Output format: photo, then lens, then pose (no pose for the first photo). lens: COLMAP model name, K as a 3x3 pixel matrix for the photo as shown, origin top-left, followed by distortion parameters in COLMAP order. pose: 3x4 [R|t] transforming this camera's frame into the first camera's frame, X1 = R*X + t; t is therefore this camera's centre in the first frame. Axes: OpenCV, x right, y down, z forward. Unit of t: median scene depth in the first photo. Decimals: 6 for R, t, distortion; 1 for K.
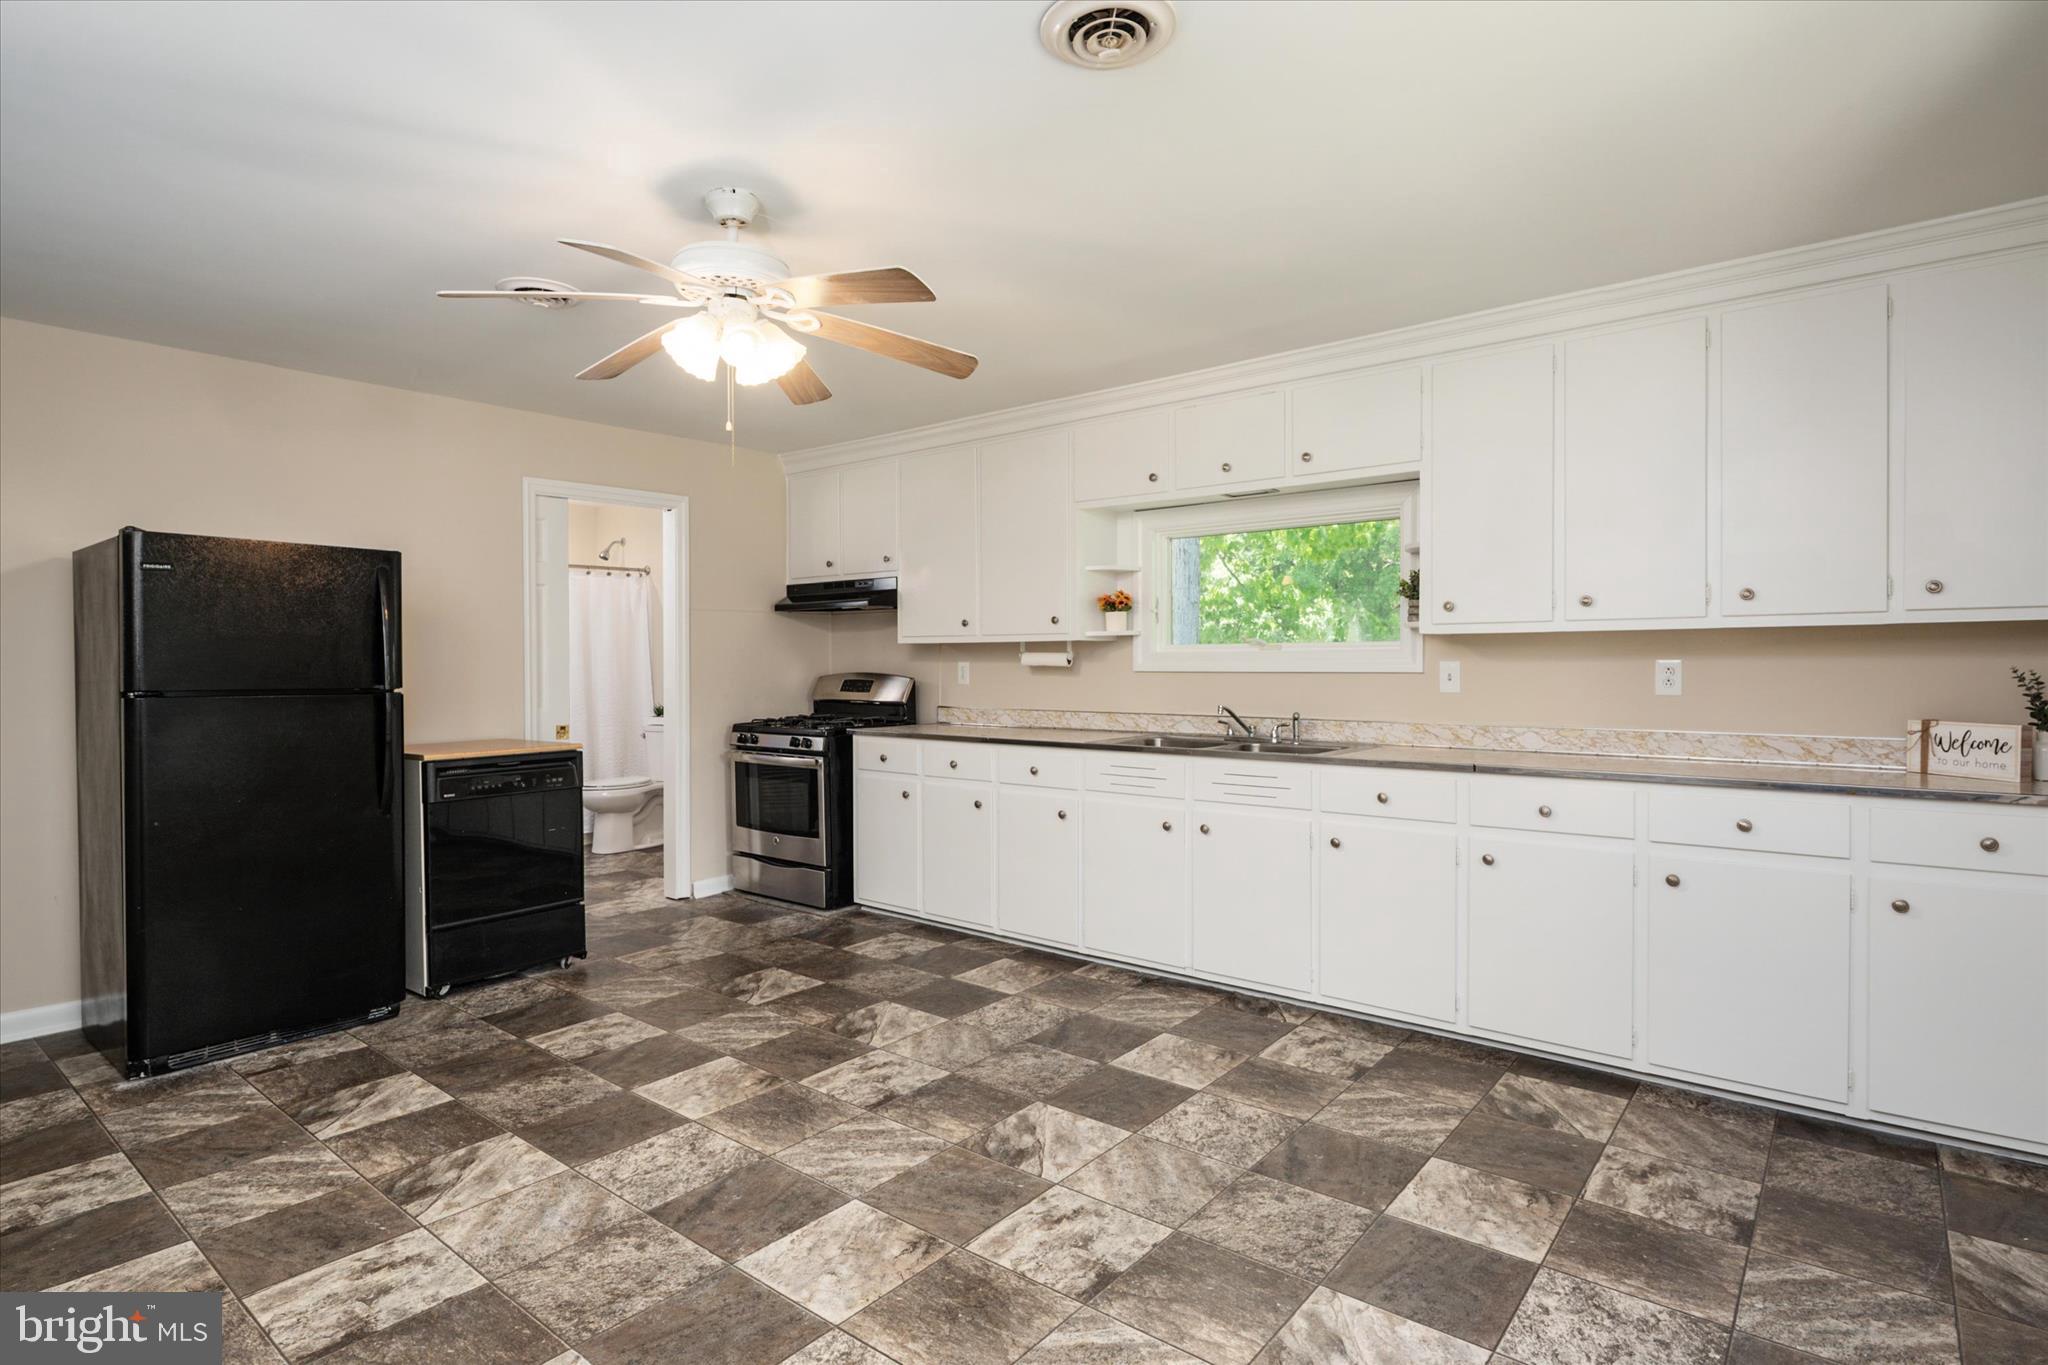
lens RADIAL K [[1041.4, 0, 1041.3], [0, 1041.4, 674.6], [0, 0, 1]] dist [0.003315, -0.000024]
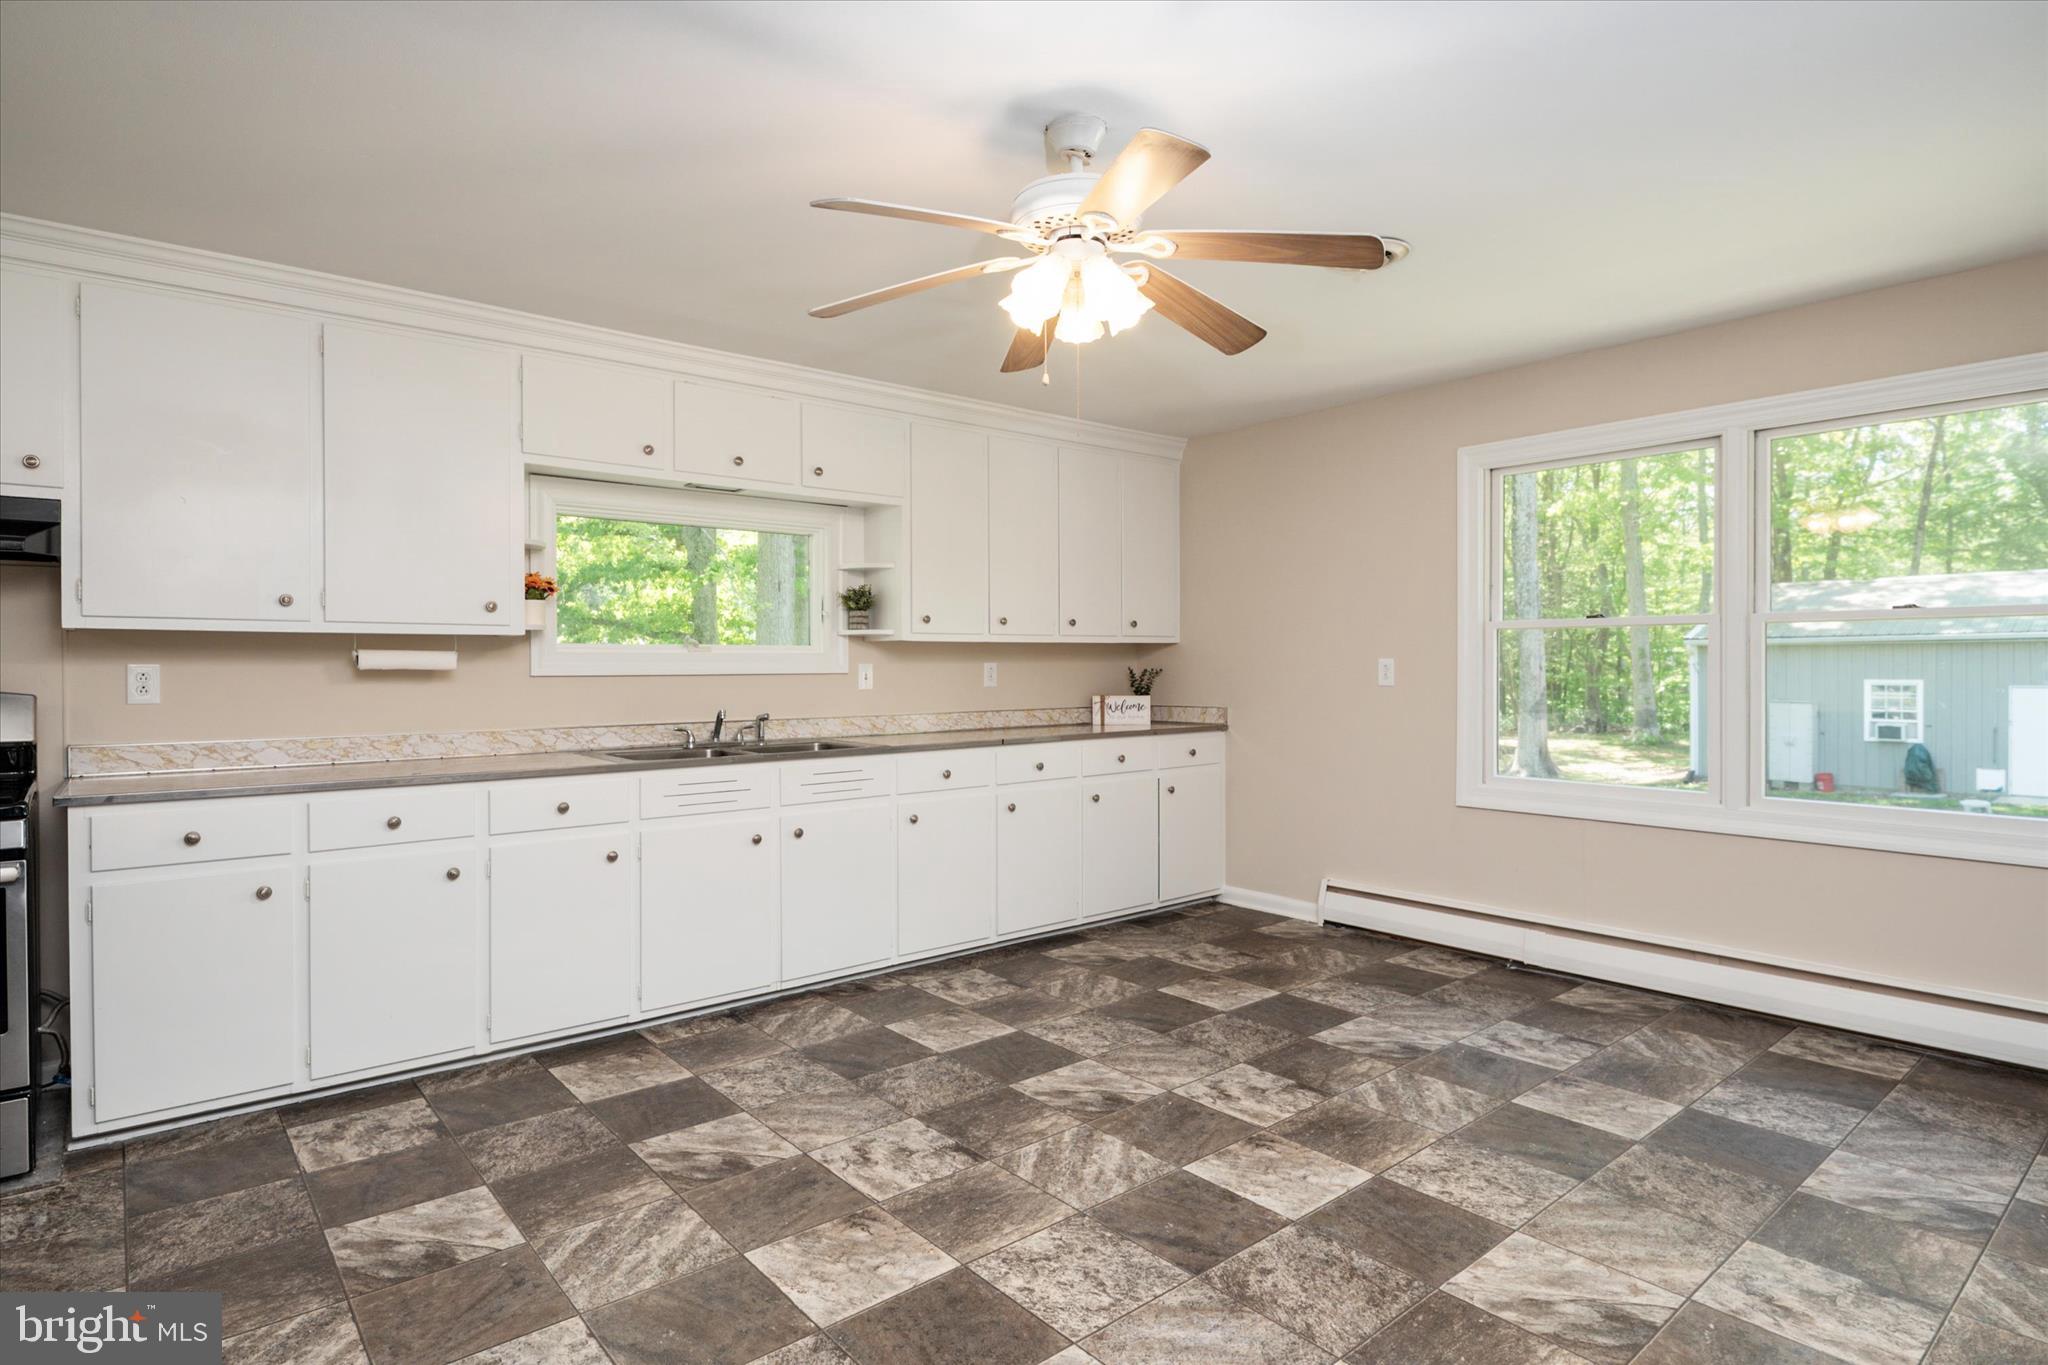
lens RADIAL K [[1081.1, 0, 1034.7], [0, 1081.1, 674.2], [0, 0, 1]] dist [0.005108, -0.000096]
pose [[0.191943, -0.006272, 0.981386, -0.980385], [0.015469, 0.999875, 0.003365, -0.002143], [-0.981284, 0.014535, 0.192016, 0.711165]]
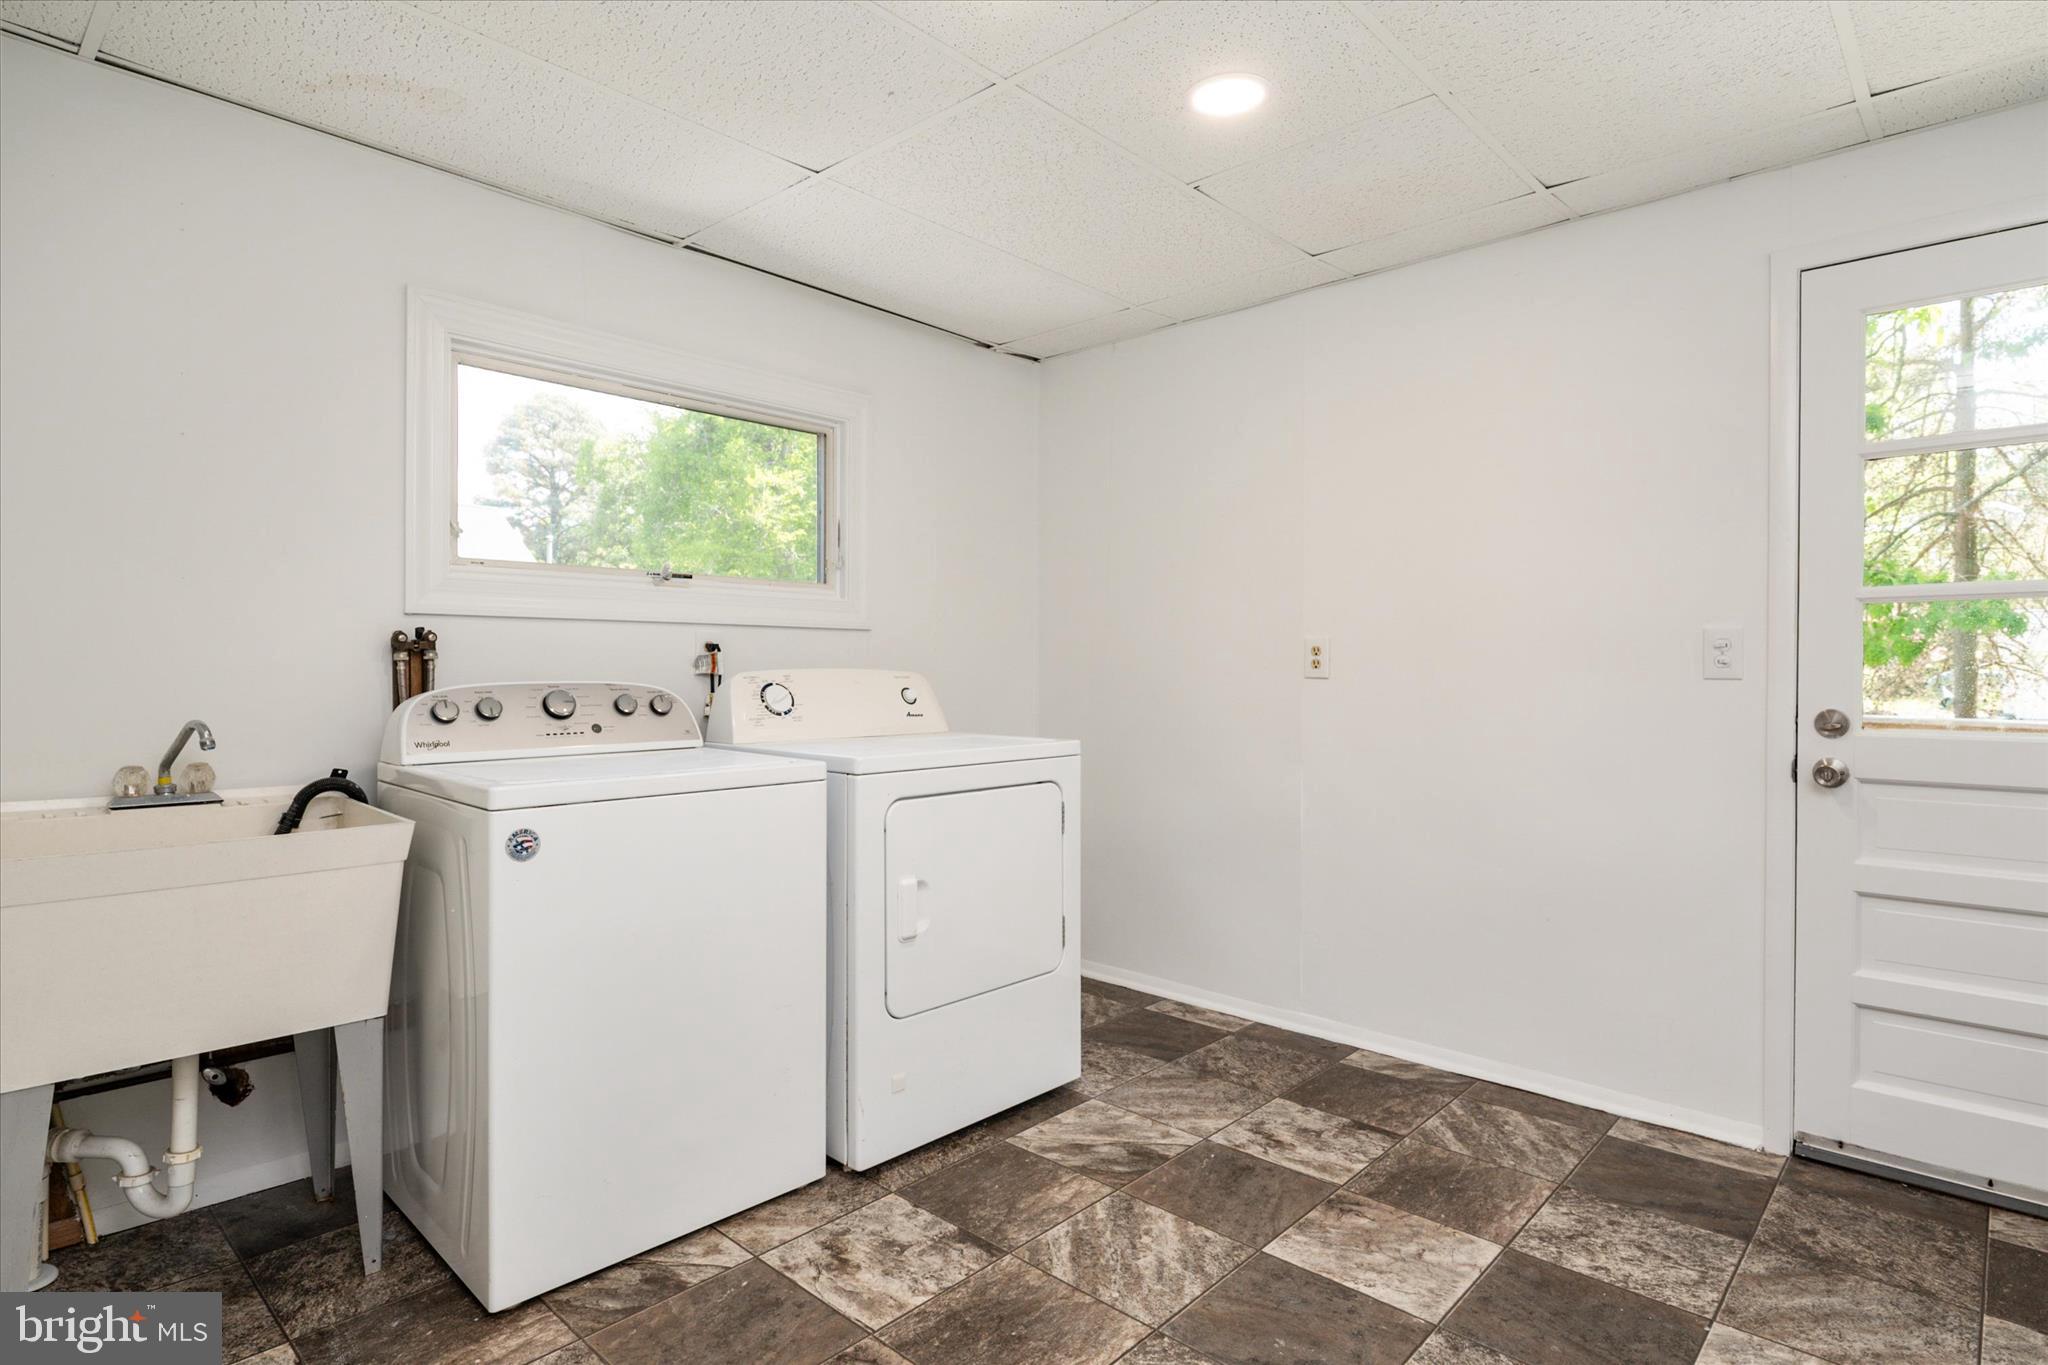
lens RADIAL K [[1041.4, 0, 1041.3], [0, 1041.4, 674.6], [0, 0, 1]] dist [0.003315, -0.000024]
pose [[0.065209, -0.000482, 0.997872, -0.942604], [0.011120, 0.999938, -0.000244, 0.037903], [-0.997810, 0.011112, 0.065210, 1.131086]]
